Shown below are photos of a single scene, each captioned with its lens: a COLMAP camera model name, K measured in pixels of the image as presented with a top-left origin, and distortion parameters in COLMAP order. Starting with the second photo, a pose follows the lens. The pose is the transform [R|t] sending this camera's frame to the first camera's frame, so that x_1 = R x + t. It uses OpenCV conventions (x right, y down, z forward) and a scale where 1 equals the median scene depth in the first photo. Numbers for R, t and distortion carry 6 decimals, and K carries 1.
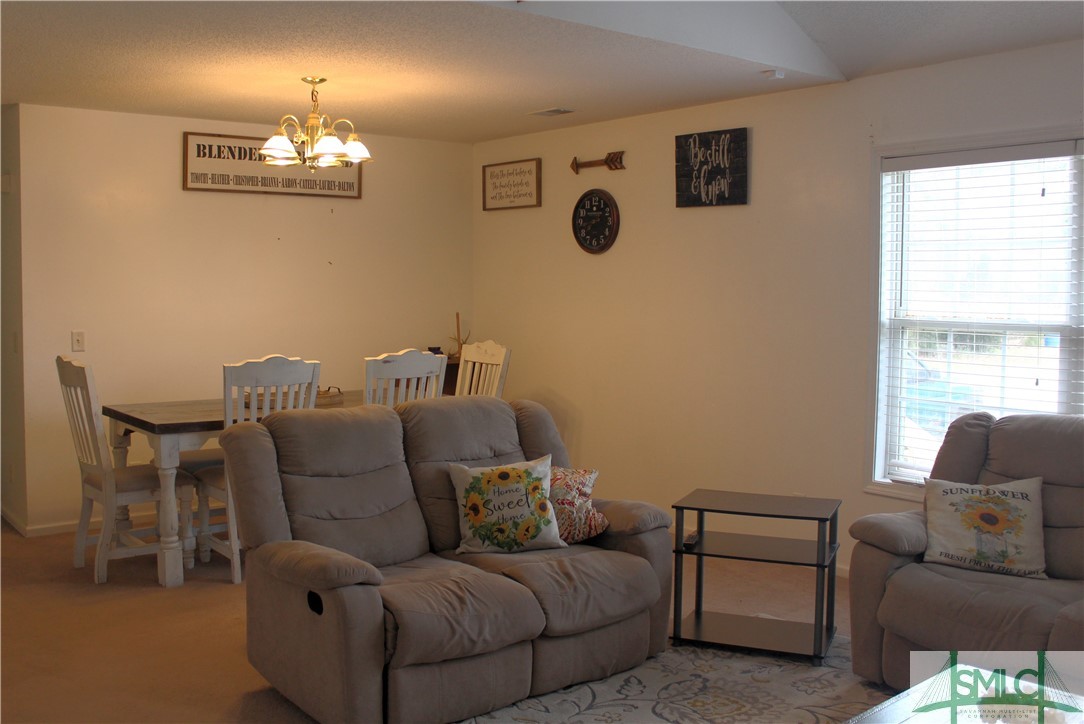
lens RADIAL K [[1086.7, 0, 541.1], [0, 1086.7, 359.9], [0, 0, 1]] dist [-0.097771, 0.000000]
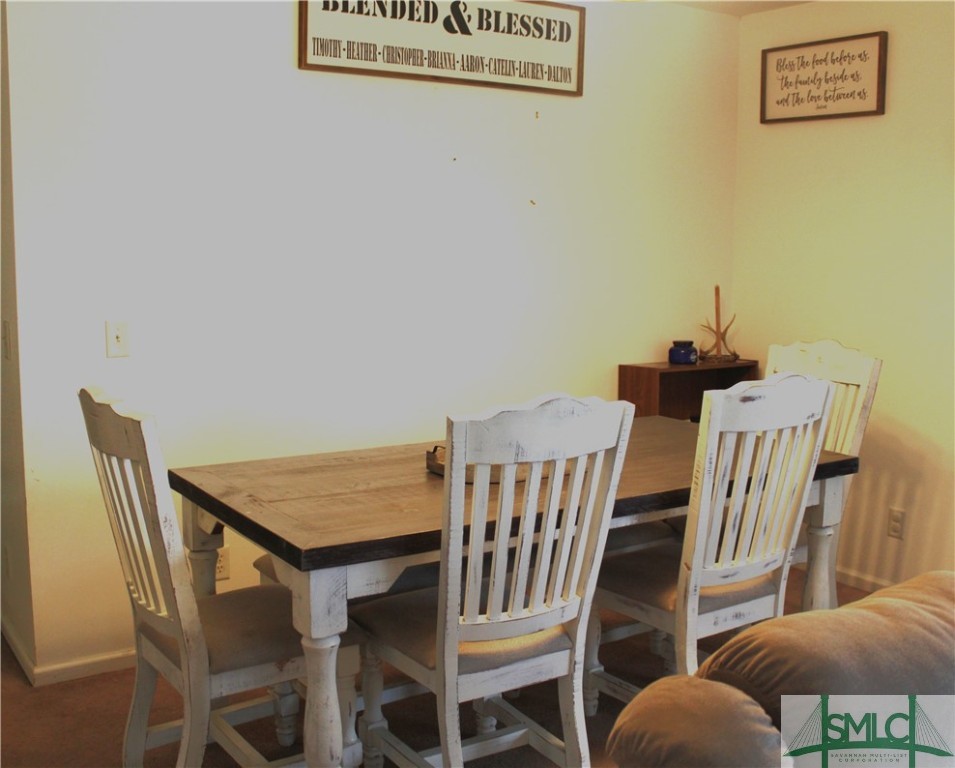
lens RADIAL K [[1075.9, 0, 516.0], [0, 1075.9, 398.4], [0, 0, 1]] dist [-0.107602, 0.000000]
pose [[0.999283, 0.014216, -0.035104, -0.192819], [-0.011373, 0.996738, 0.079897, -0.030688], [0.036125, -0.079440, 0.996185, 0.424973]]
